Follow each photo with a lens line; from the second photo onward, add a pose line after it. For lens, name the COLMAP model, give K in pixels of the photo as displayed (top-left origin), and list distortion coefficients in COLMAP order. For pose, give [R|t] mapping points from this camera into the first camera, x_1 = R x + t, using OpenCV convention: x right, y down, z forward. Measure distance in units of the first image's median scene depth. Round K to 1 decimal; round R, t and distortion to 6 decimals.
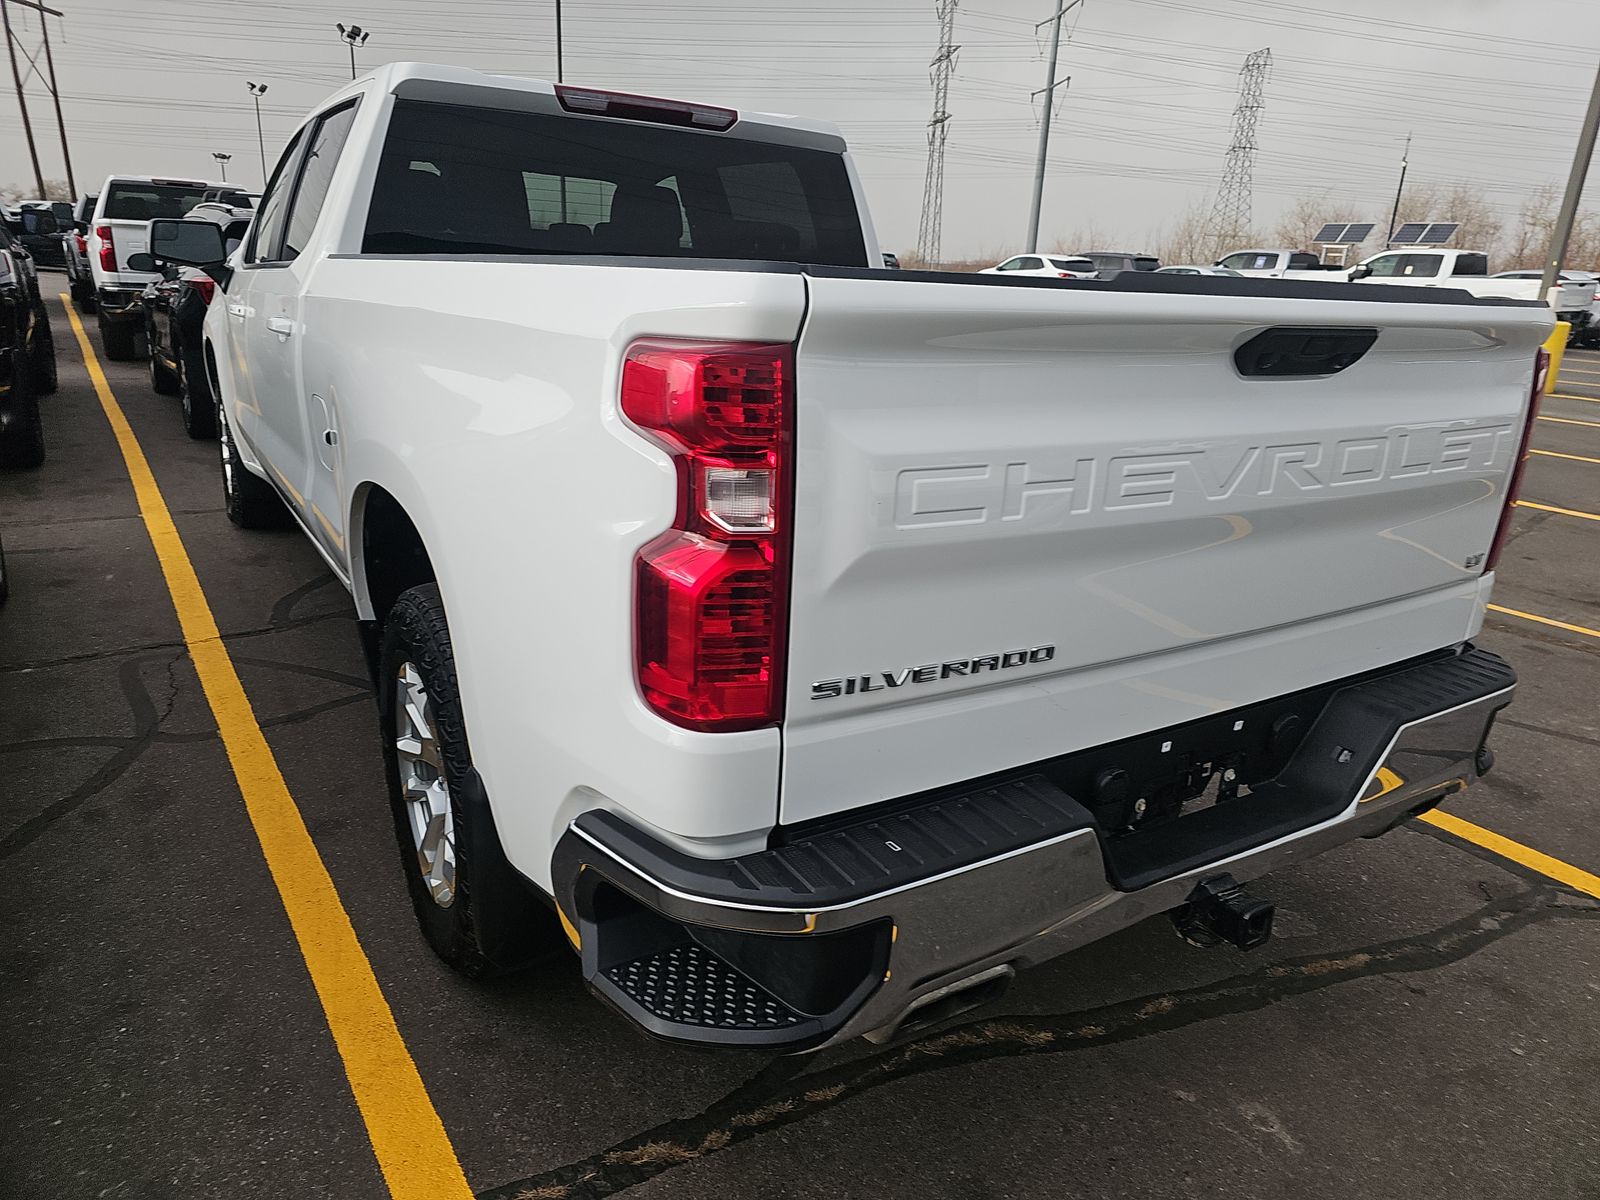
lens RADIAL K [[1043.4, 0, 807.8], [0, 1043.4, 602.8], [0, 0, 1]] dist [0.061490, -0.072755]
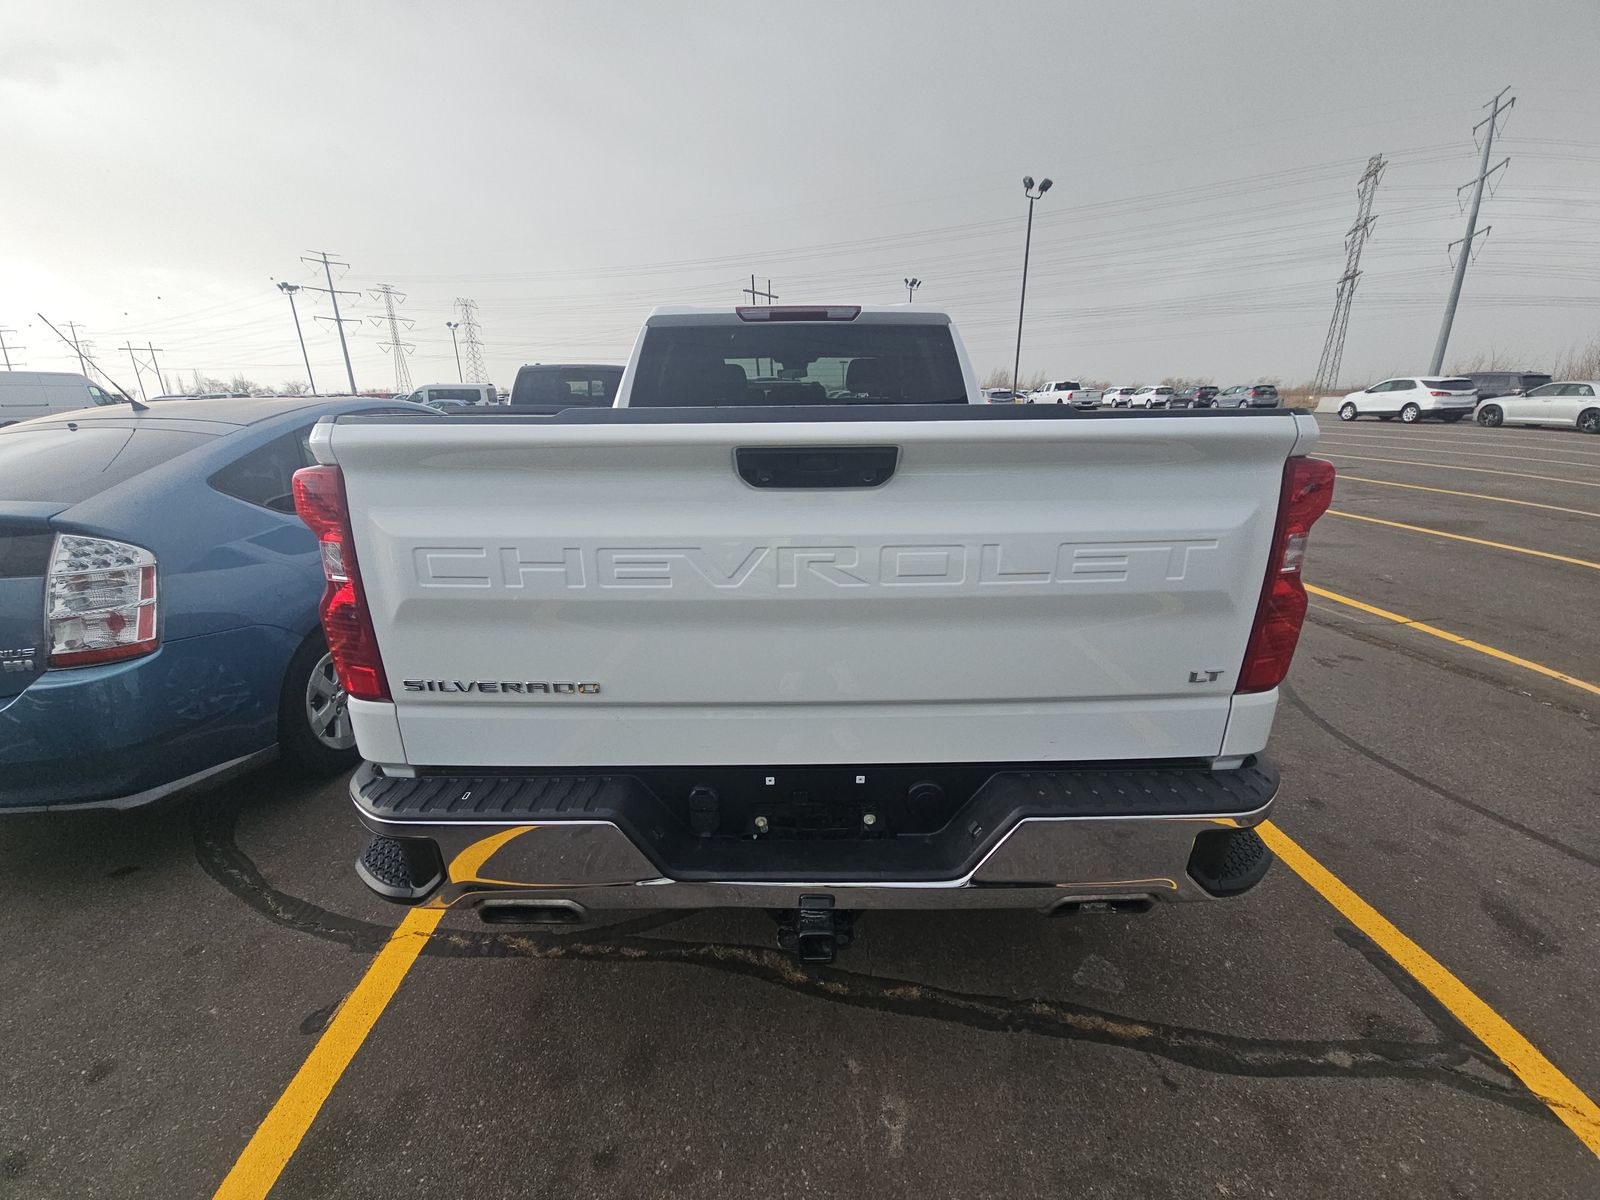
lens RADIAL K [[642.1, 0, 793.5], [0, 642.1, 618.6], [0, 0, 1]] dist [0.018153, -0.015271]
pose [[0.843288, 0.112782, -0.525496, 0.524035], [-0.112428, 0.993121, 0.032726, -0.058868], [0.525572, 0.031483, 0.850166, 0.249347]]
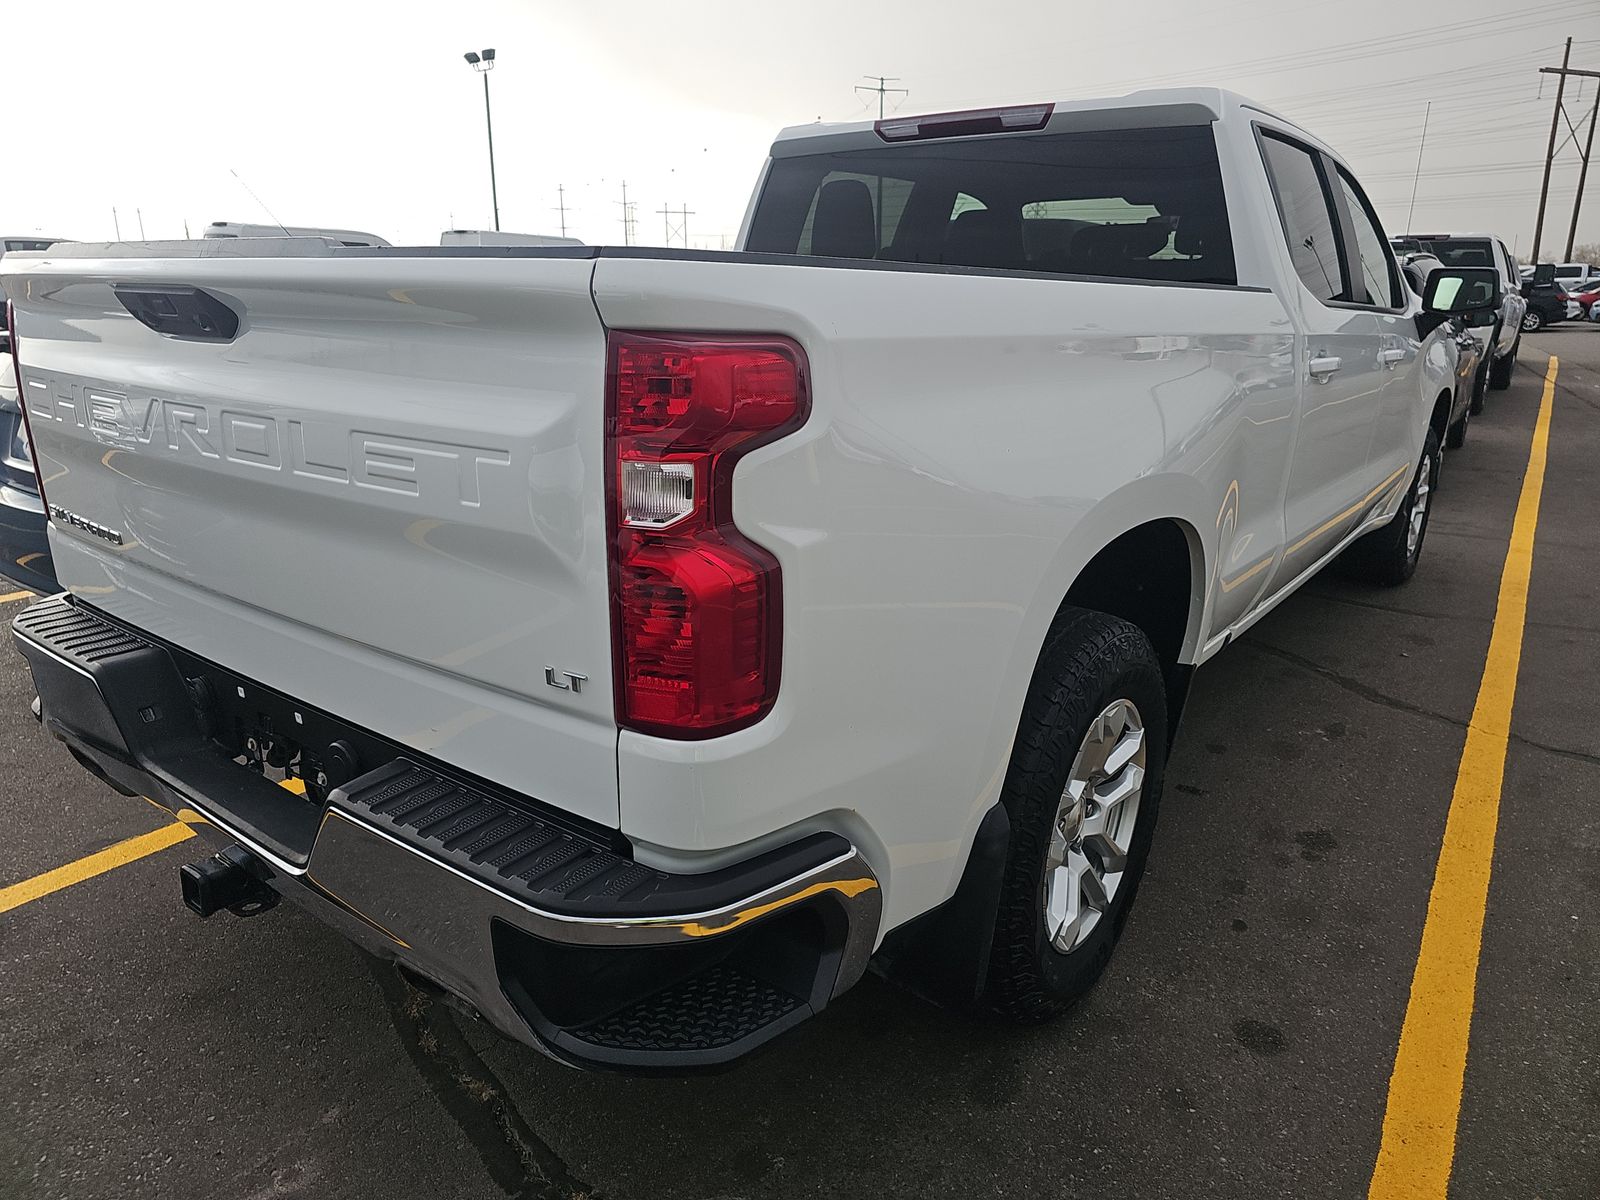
lens RADIAL K [[1043.4, 0, 807.8], [0, 1043.4, 602.8], [0, 0, 1]] dist [0.061490, -0.072755]
pose [[0.352245, 0.225974, -0.908217, 1.033276], [-0.278575, 0.951744, 0.128761, -0.168762], [0.893487, 0.207651, 0.398198, 0.748566]]
